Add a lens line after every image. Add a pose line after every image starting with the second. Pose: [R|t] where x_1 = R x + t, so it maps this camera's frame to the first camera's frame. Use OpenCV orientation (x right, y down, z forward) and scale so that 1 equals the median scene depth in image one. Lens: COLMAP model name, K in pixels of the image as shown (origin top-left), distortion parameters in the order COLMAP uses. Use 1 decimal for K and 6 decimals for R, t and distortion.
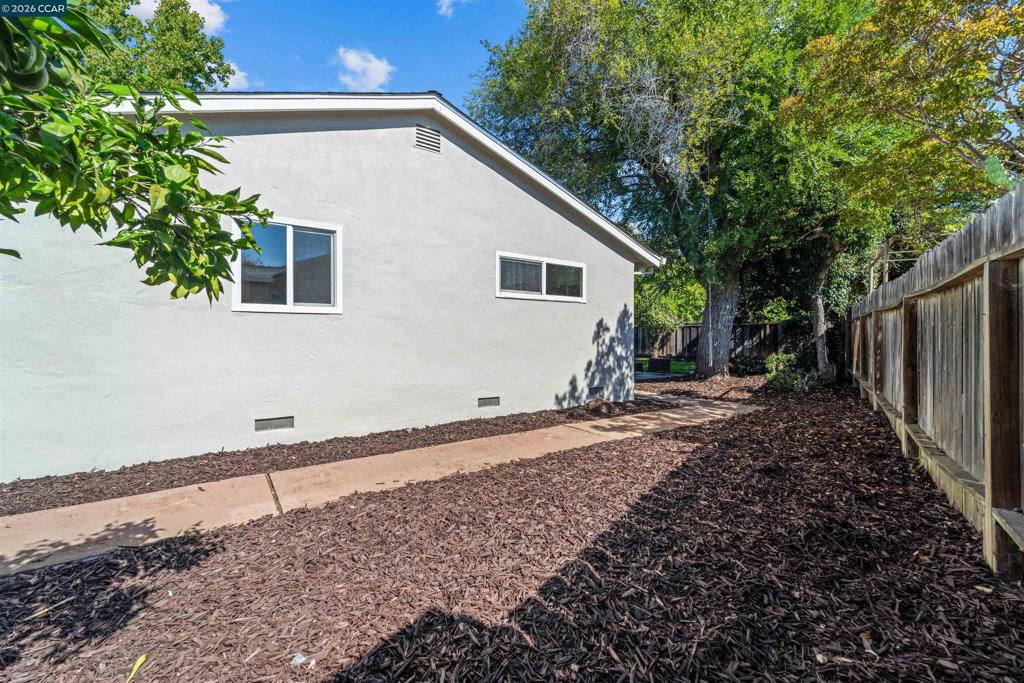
lens RADIAL K [[420.2, 0, 514.1], [0, 420.2, 339.8], [0, 0, 1]] dist [-0.002494, -0.000153]
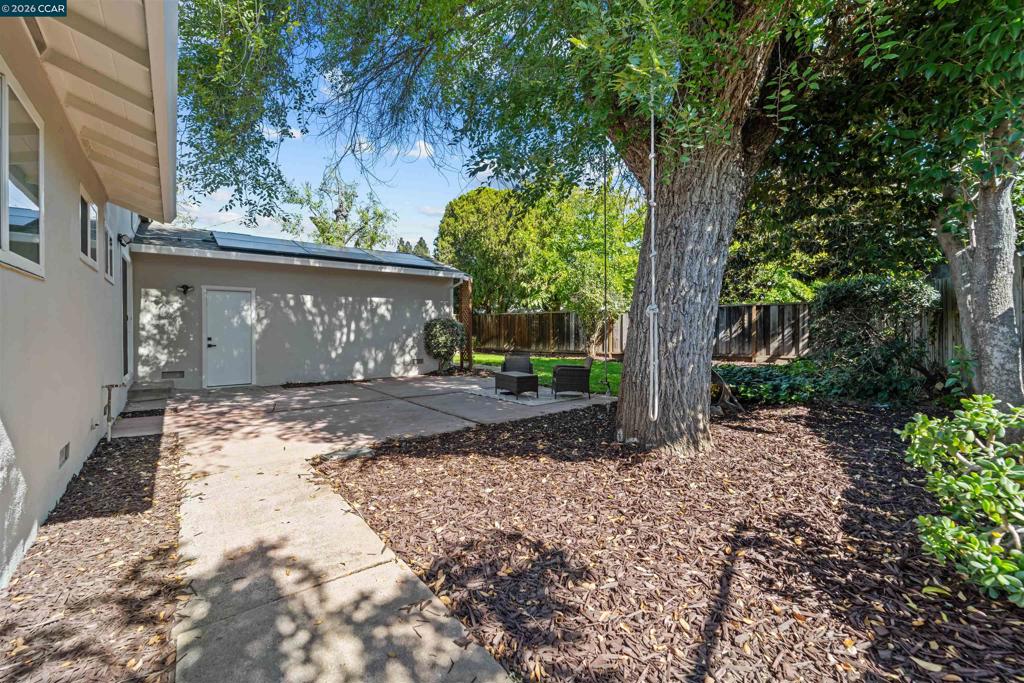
lens RADIAL K [[420.2, 0, 509.9], [0, 420.2, 335.3], [0, 0, 1]] dist [-0.002494, -0.000153]
pose [[0.997818, -0.004866, 0.065845, 0.160423], [0.004131, 0.999928, 0.011298, 0.000189], [-0.065896, -0.011001, 0.997766, 0.329255]]
